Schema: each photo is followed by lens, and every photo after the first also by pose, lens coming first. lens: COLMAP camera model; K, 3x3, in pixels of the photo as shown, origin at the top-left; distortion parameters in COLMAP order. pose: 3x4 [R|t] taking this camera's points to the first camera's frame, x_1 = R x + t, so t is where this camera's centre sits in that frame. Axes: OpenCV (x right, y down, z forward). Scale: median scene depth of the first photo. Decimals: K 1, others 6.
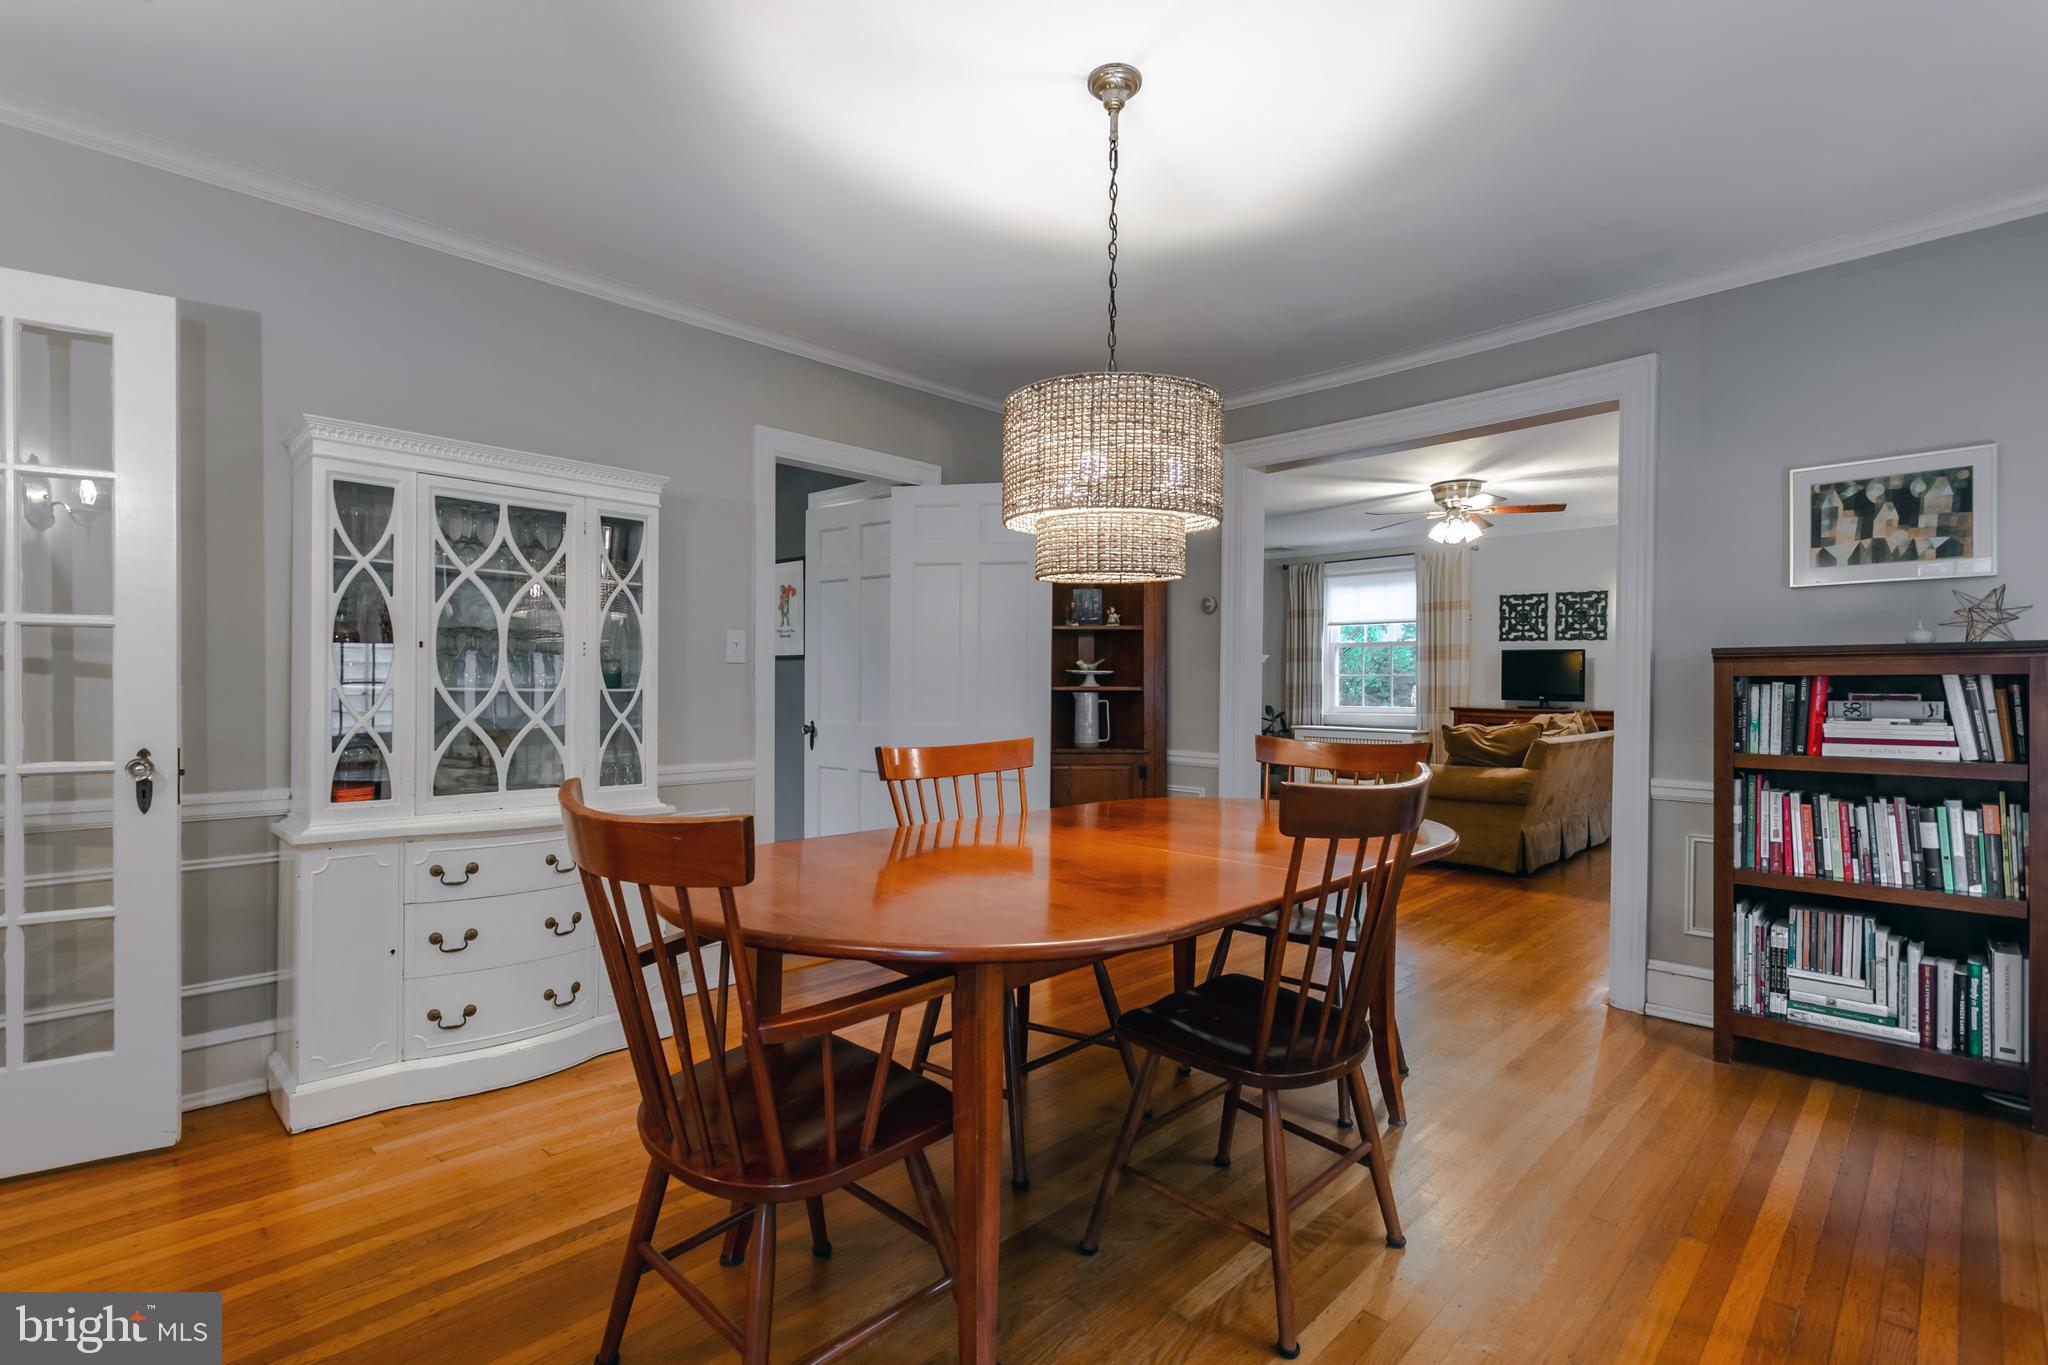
lens RADIAL K [[969.6, 0, 1009.0], [0, 969.6, 689.7], [0, 0, 1]] dist [-0.000423, 0.001690]
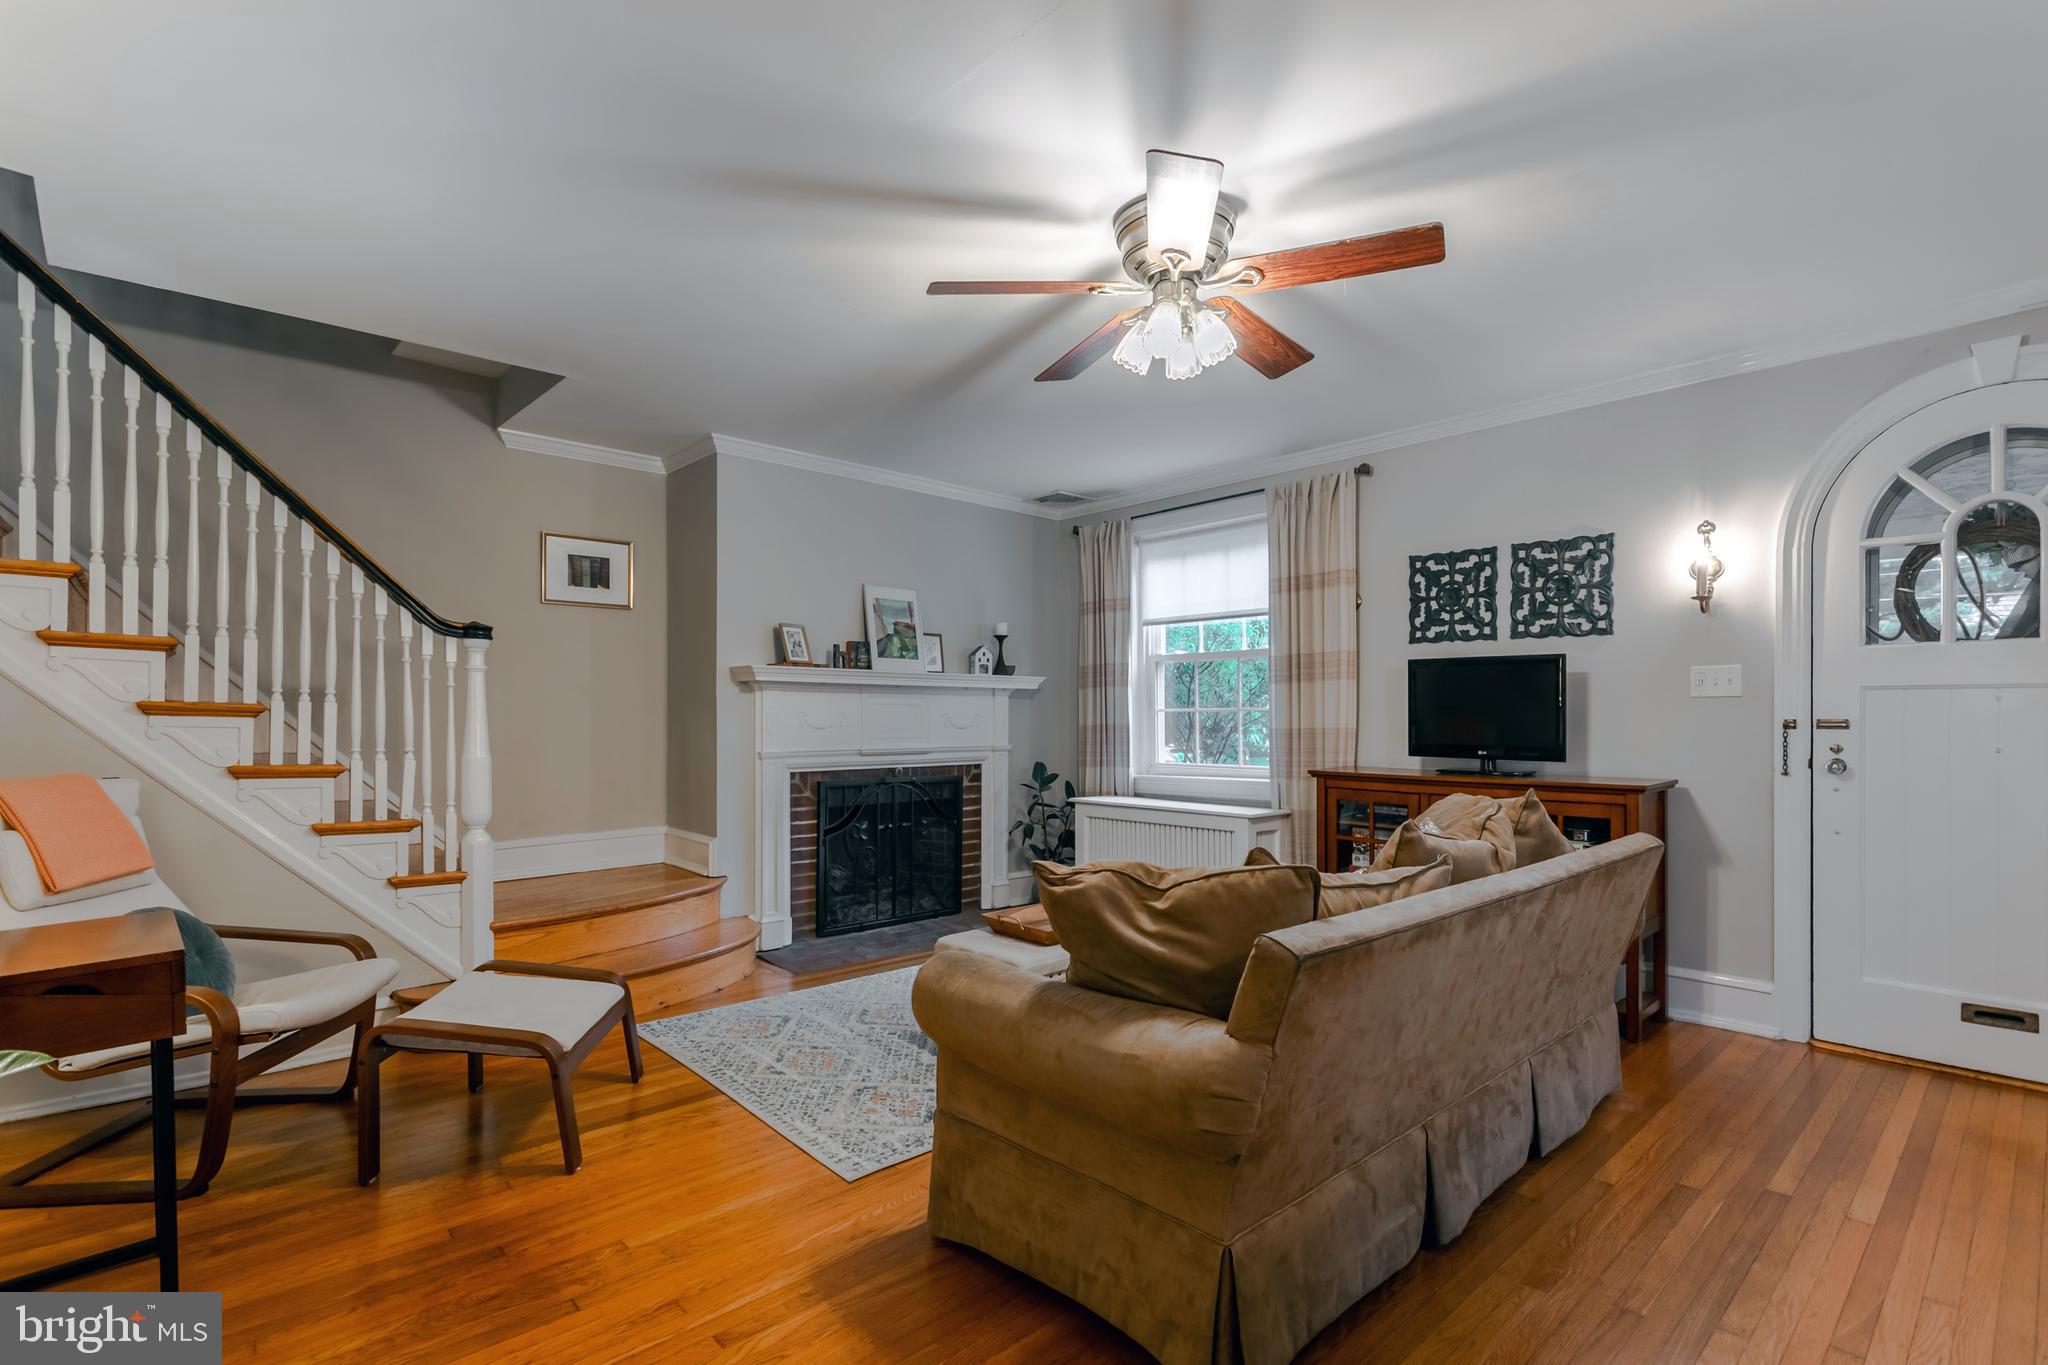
lens RADIAL K [[969.6, 0, 1001.0], [0, 969.6, 719.7], [0, 0, 1]] dist [-0.000423, 0.001690]
pose [[0.998438, -0.006442, -0.055501, 0.319799], [0.006156, 0.999967, -0.005339, -0.007398], [0.055533, 0.004989, 0.998444, 0.471641]]
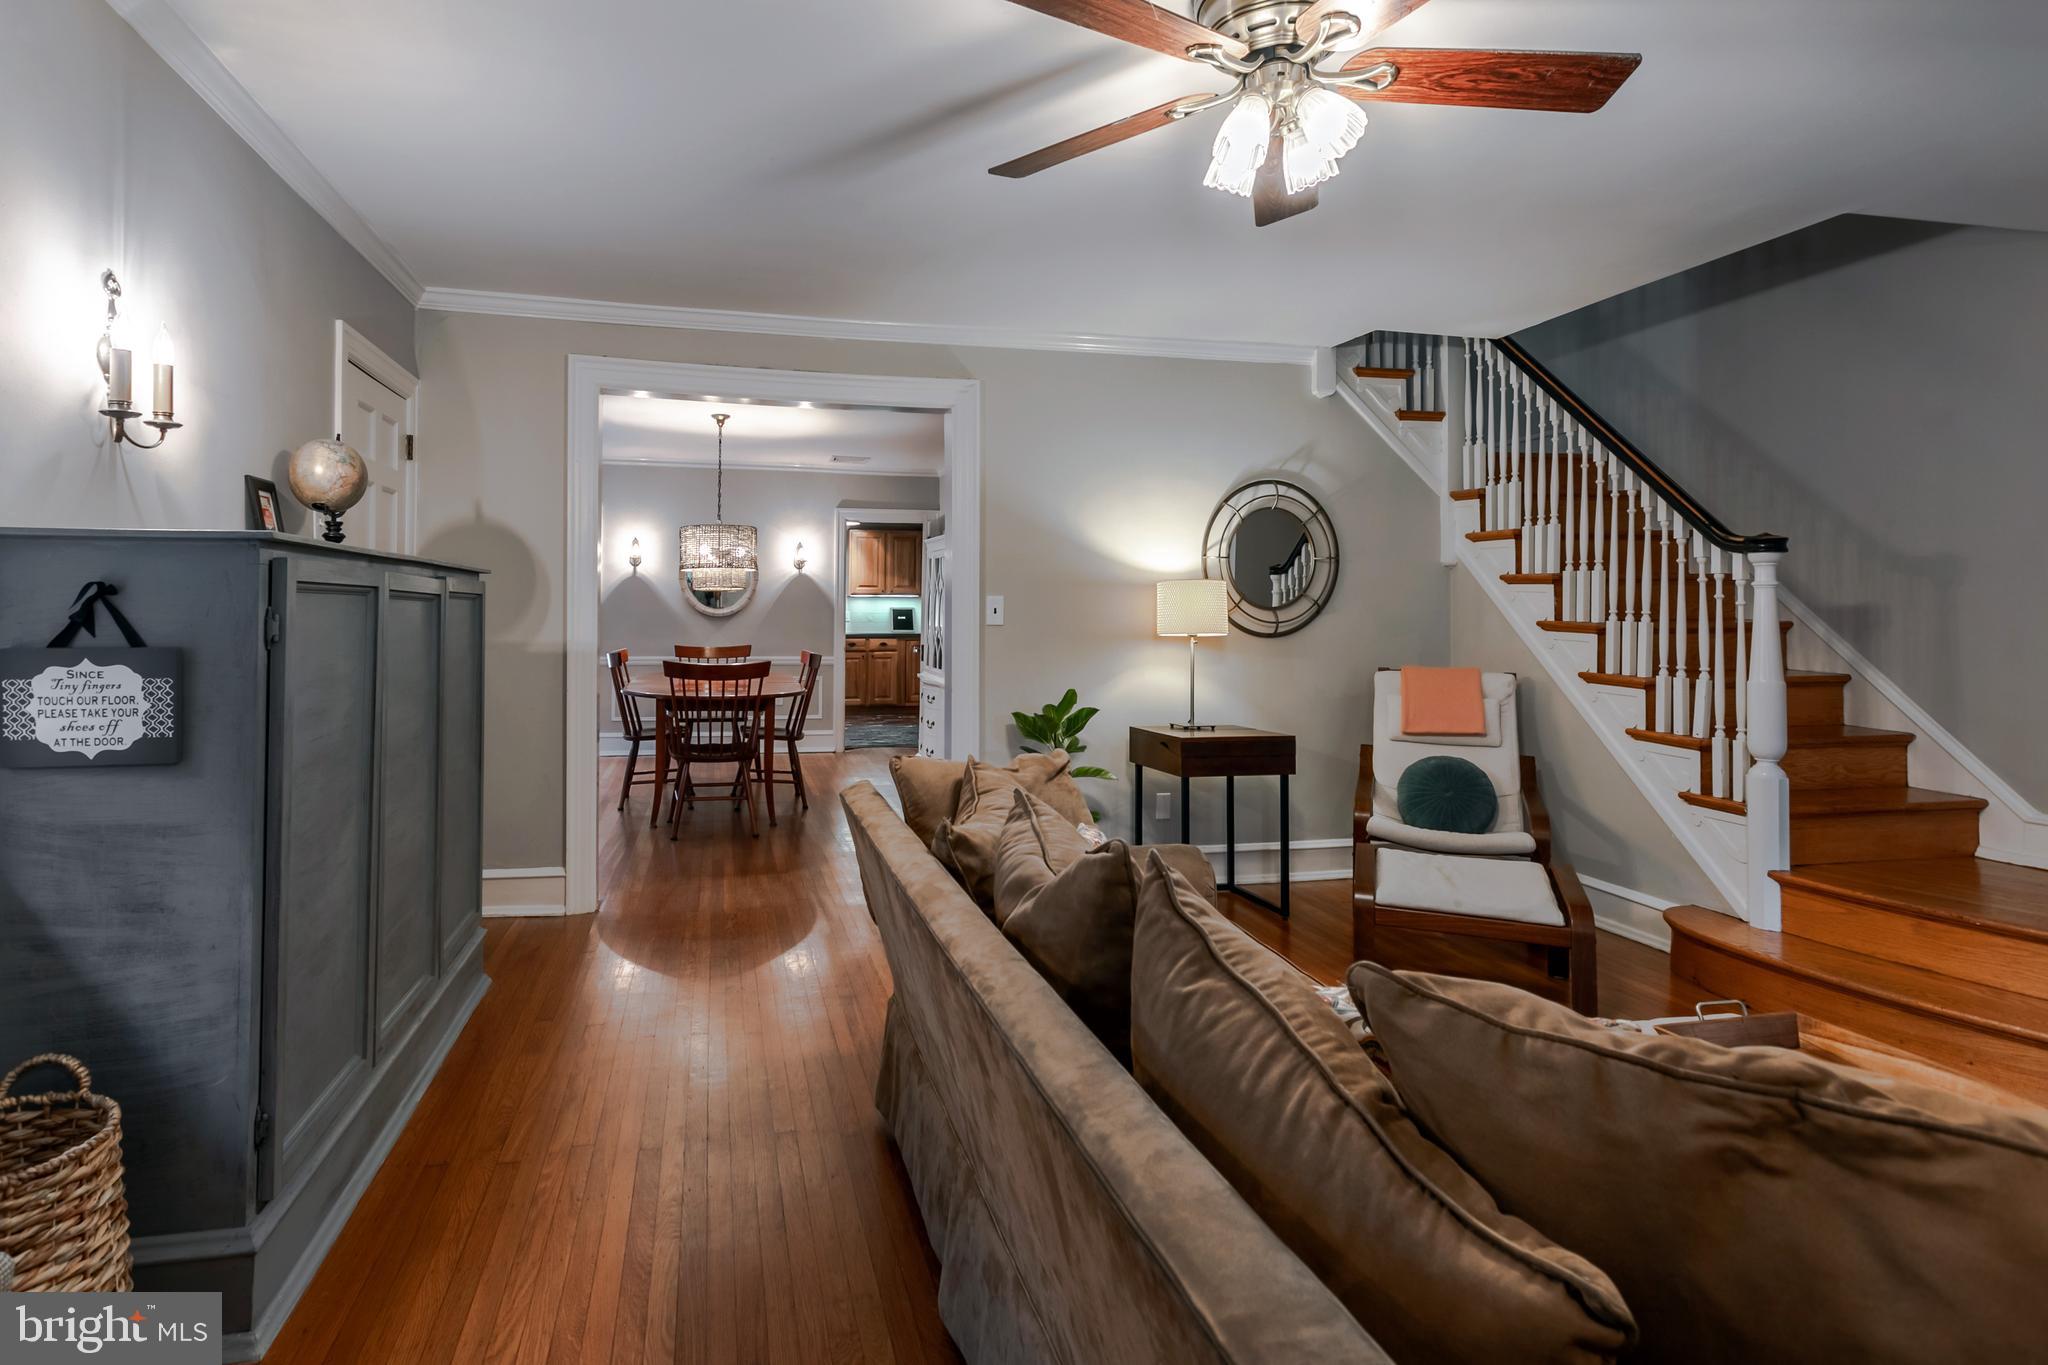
lens RADIAL K [[1009.7, 0, 915.8], [0, 1009.7, 595.2], [0, 0, 1]] dist [0.004297, -0.000777]
pose [[-0.561914, -0.022846, -0.826880, 0.592617], [-0.018150, 0.999718, -0.015288, -0.017121], [0.826996, 0.006417, -0.562171, 0.832847]]
